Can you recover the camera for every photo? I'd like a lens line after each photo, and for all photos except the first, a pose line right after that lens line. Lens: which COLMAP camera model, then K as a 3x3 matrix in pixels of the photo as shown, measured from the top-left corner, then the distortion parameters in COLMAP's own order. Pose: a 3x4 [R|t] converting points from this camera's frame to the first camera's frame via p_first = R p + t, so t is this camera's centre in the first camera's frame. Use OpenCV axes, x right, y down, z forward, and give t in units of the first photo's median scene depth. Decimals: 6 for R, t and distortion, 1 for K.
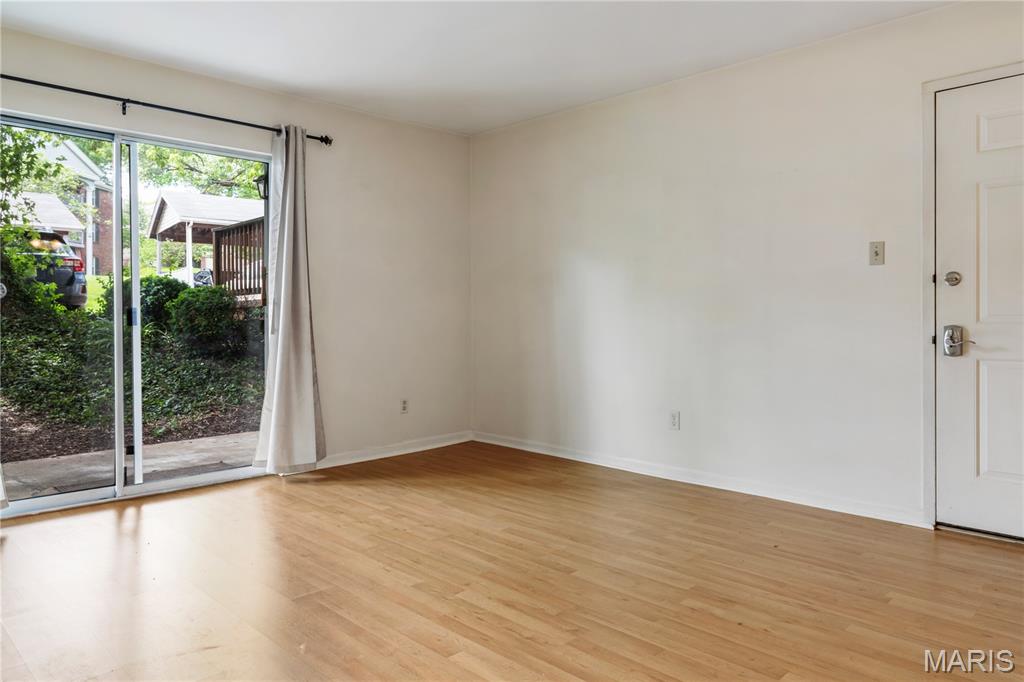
lens RADIAL K [[703.4, 0, 515.5], [0, 703.4, 337.2], [0, 0, 1]] dist [0.015491, -0.005735]
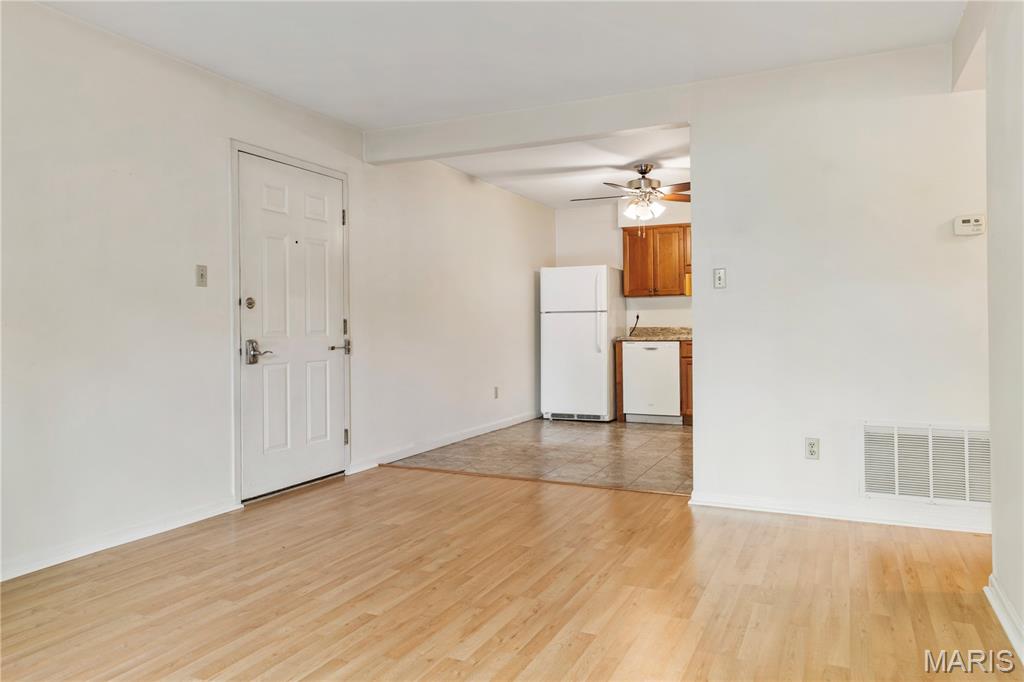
lens RADIAL K [[703.4, 0, 515.8], [0, 703.4, 334.7], [0, 0, 1]] dist [0.015491, -0.005735]
pose [[-0.342559, -0.005707, 0.939479, -0.875601], [0.039716, 0.999000, 0.020550, -0.039264], [-0.938656, 0.044352, -0.341990, 1.178331]]
